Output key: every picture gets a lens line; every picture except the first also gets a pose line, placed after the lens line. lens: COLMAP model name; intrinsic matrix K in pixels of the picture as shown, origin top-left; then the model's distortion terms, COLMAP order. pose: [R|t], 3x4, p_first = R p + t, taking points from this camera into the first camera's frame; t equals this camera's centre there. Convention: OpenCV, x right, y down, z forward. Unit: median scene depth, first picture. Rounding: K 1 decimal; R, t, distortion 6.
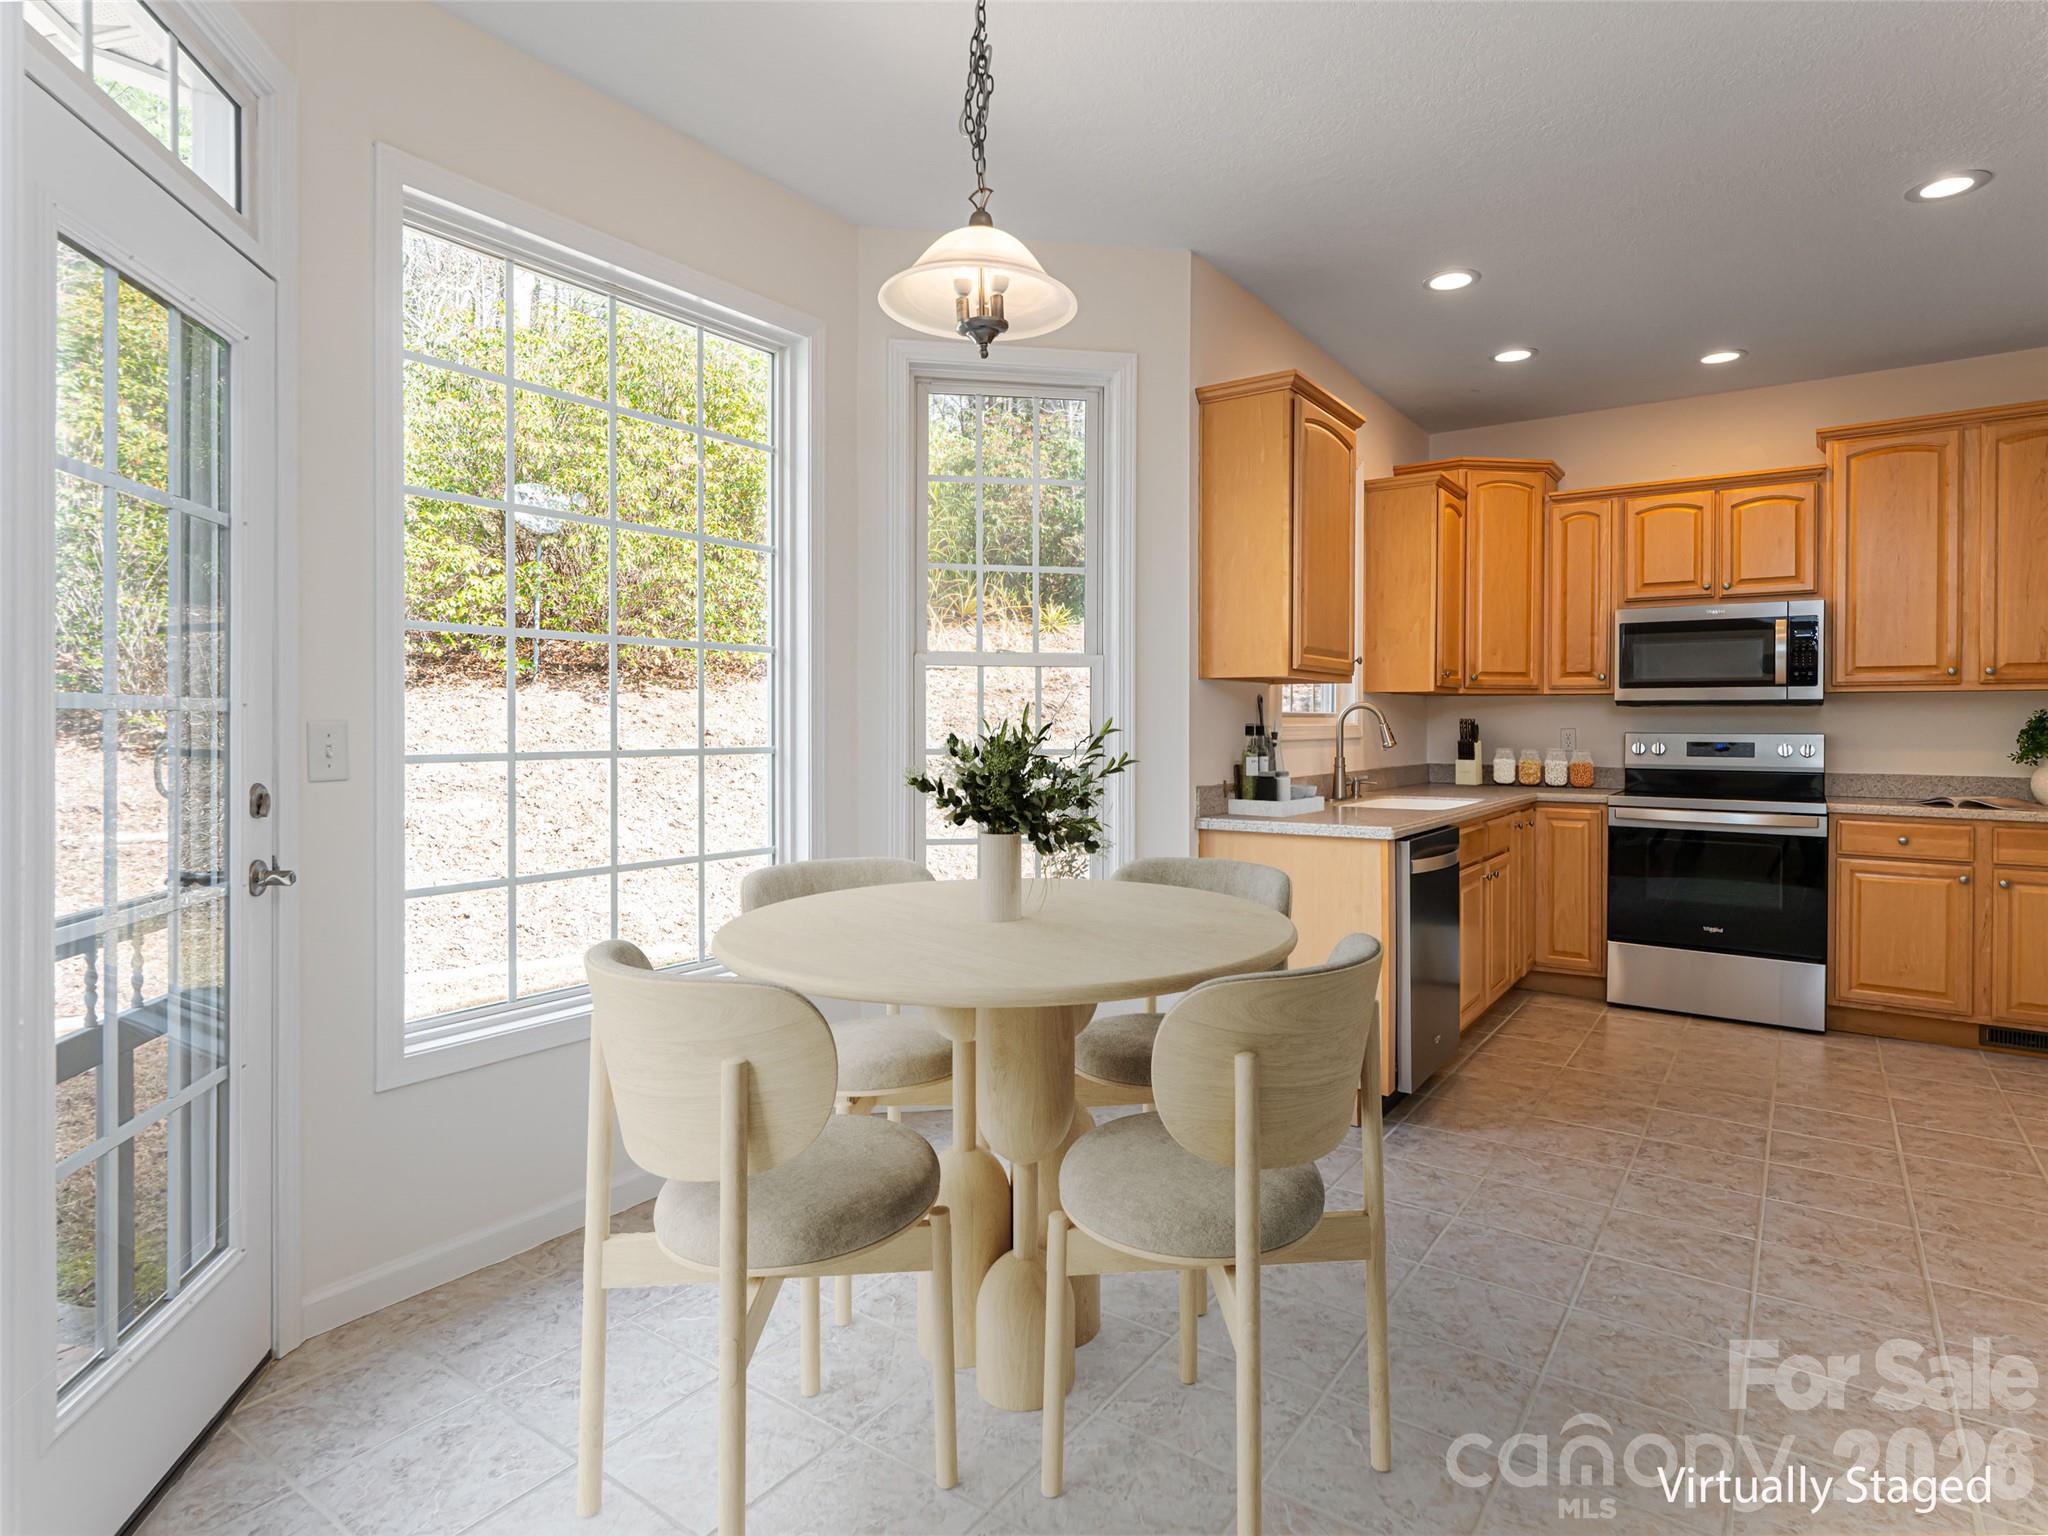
lens RADIAL K [[1101.8, 0, 1021.4], [0, 1101.8, 749.2], [0, 0, 1]] dist [0.000834, -0.000299]
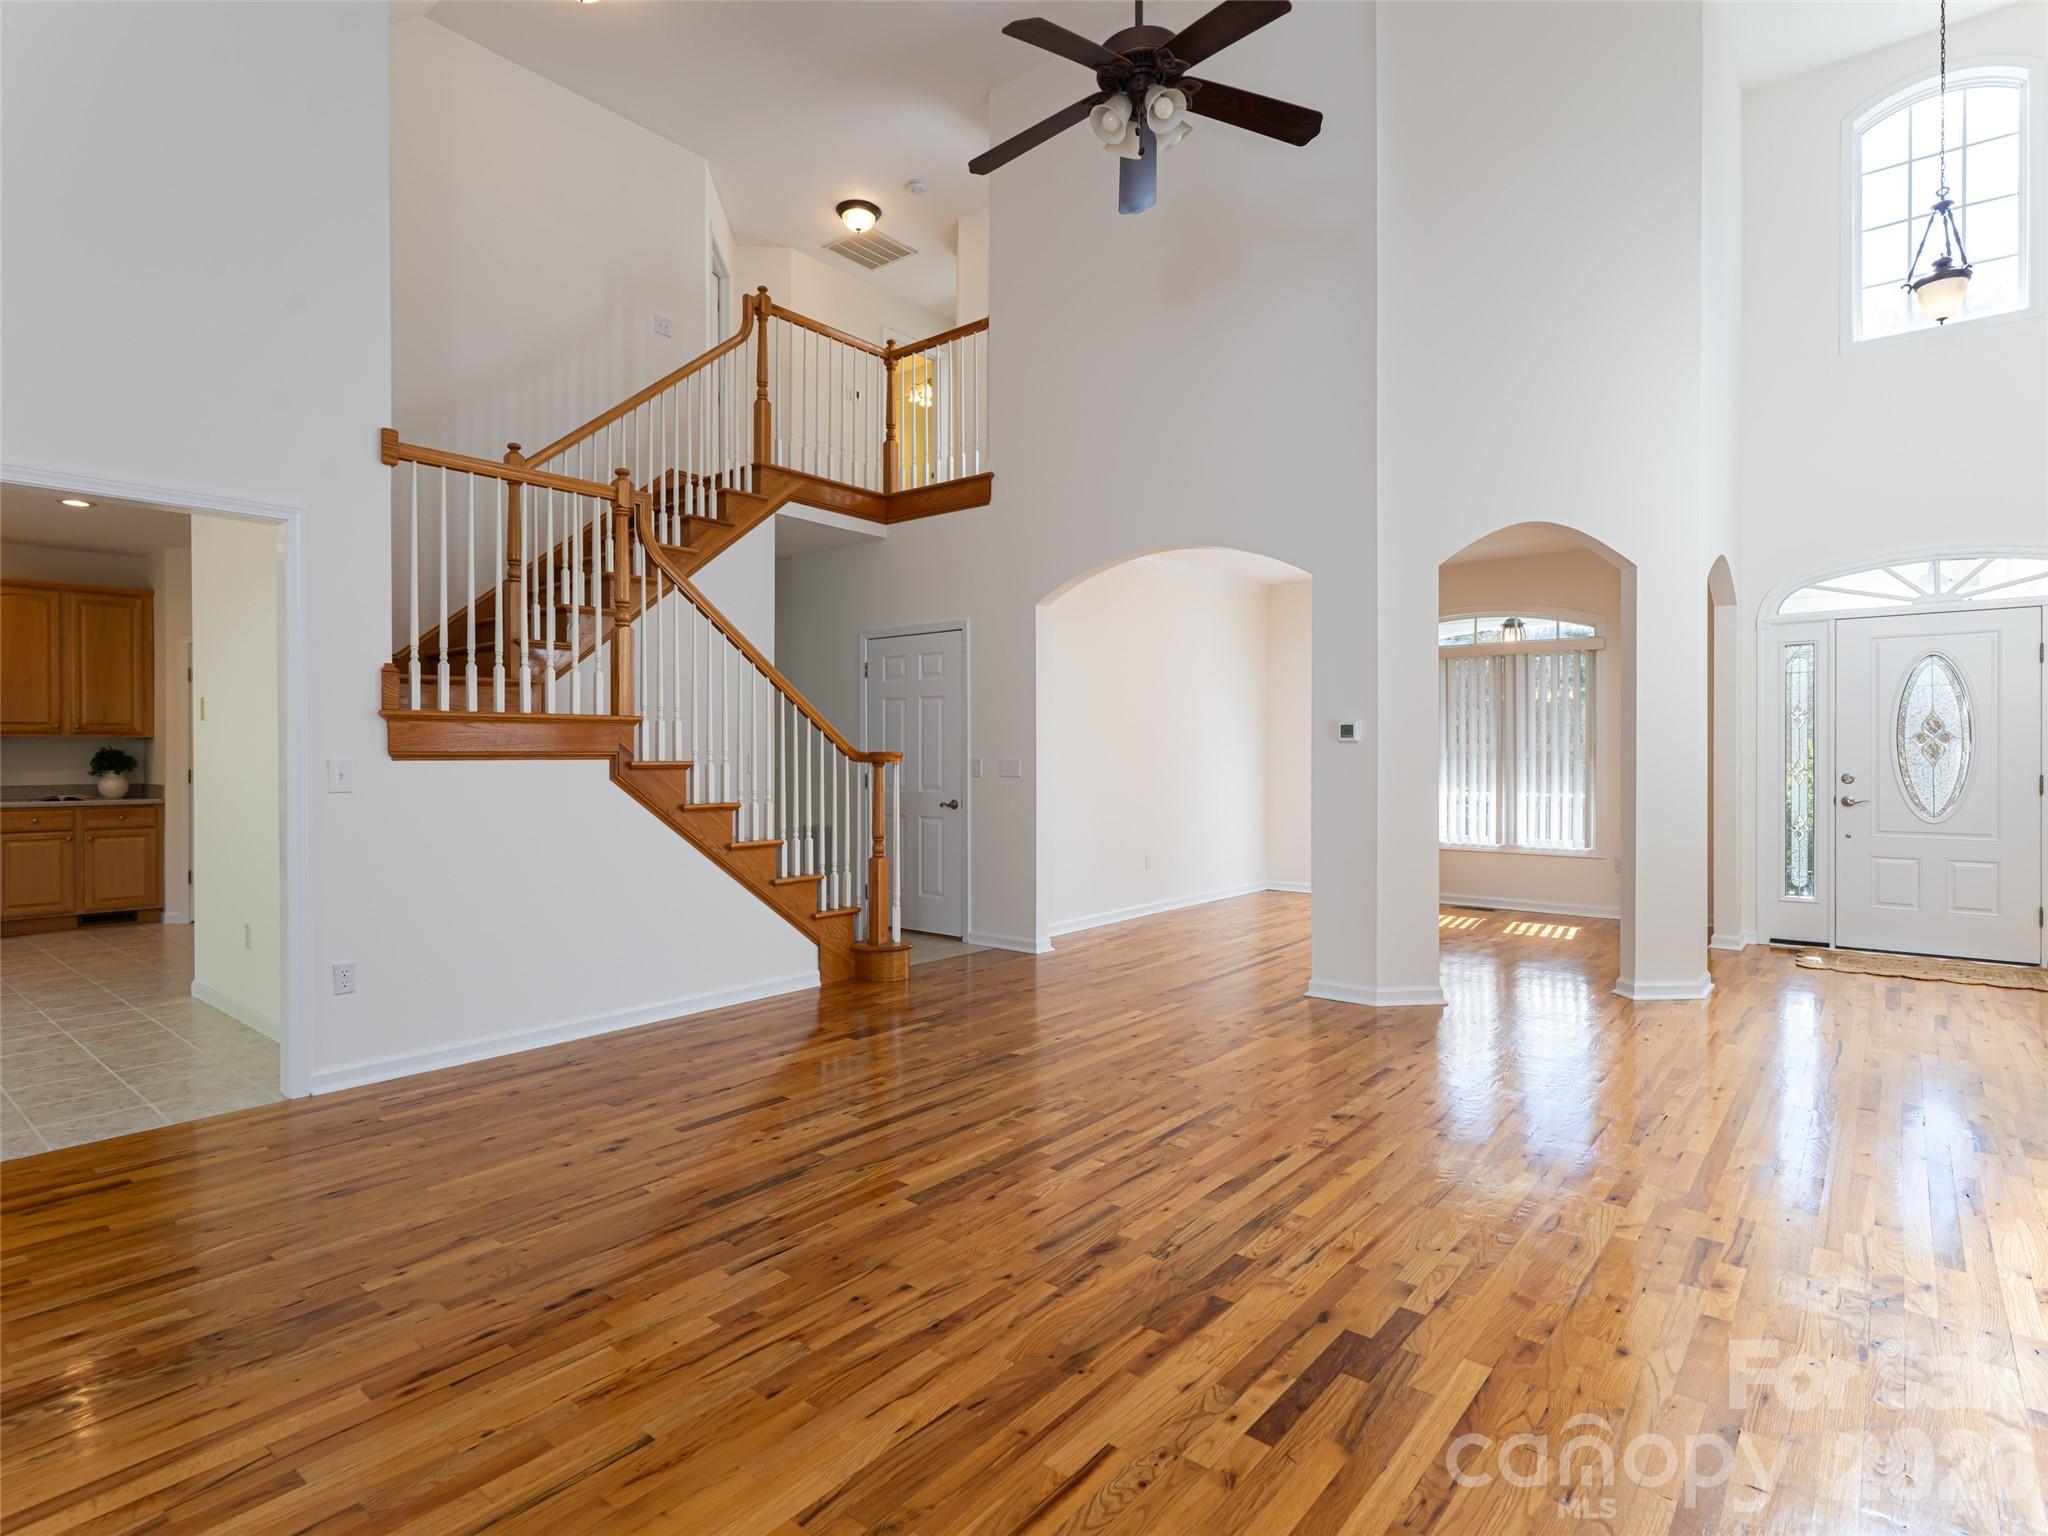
lens RADIAL K [[1040.7, 0, 1022.4], [0, 1040.7, 754.0], [0, 0, 1]] dist [0.001001, 0.000120]
pose [[0.052058, -0.005342, 0.998630, -0.790182], [0.012199, 0.999914, 0.004712, -0.013732], [-0.998570, 0.011937, 0.052119, -0.677957]]
